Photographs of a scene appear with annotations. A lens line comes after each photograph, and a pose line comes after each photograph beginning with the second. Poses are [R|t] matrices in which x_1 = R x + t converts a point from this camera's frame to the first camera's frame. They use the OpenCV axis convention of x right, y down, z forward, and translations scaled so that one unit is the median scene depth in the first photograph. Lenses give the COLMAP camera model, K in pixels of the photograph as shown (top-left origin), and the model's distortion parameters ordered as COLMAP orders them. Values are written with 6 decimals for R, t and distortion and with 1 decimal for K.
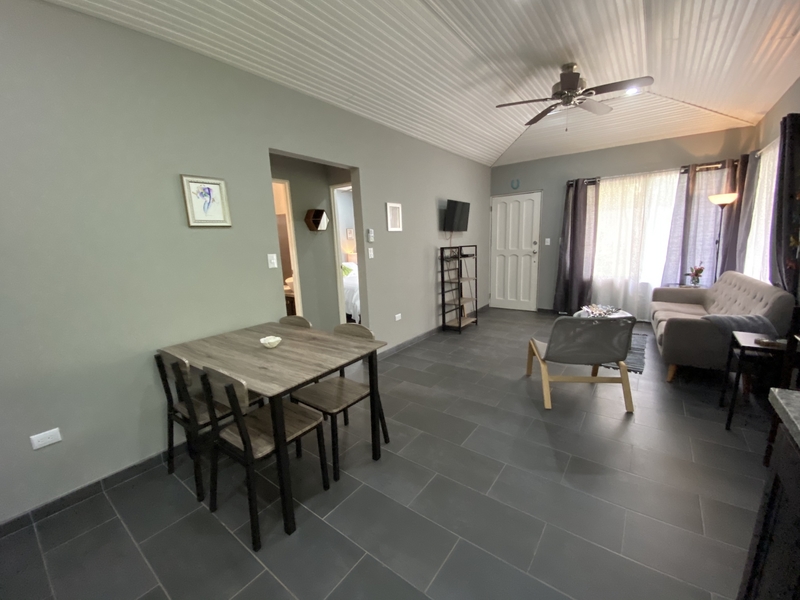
lens RADIAL K [[324.6, 0, 396.0], [0, 324.6, 305.0], [0, 0, 1]] dist [0.034712, -0.025858]
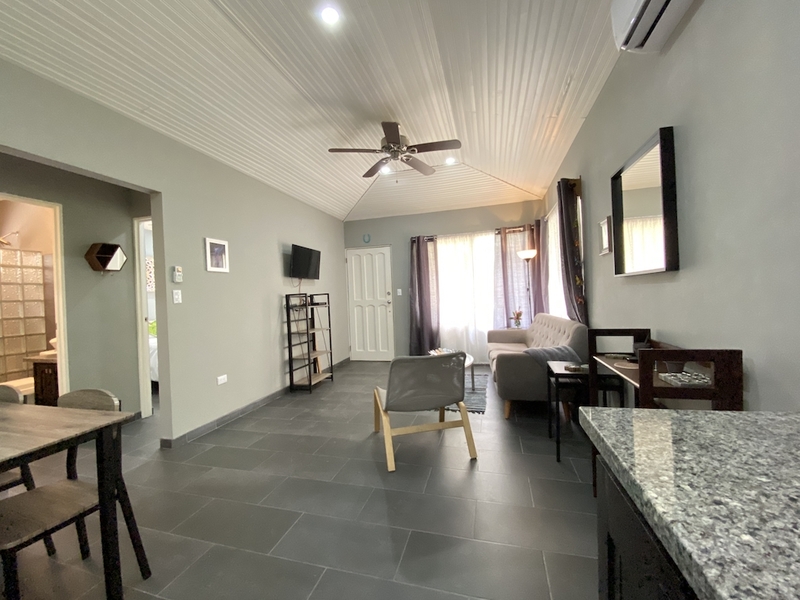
lens RADIAL K [[324.6, 0, 396.0], [0, 324.6, 305.0], [0, 0, 1]] dist [0.034712, -0.025858]
pose [[0.934930, -0.007682, 0.354748, 0.127467], [0.074046, 0.981979, -0.173882, 0.032539], [-0.347020, 0.188835, 0.918651, 0.103648]]
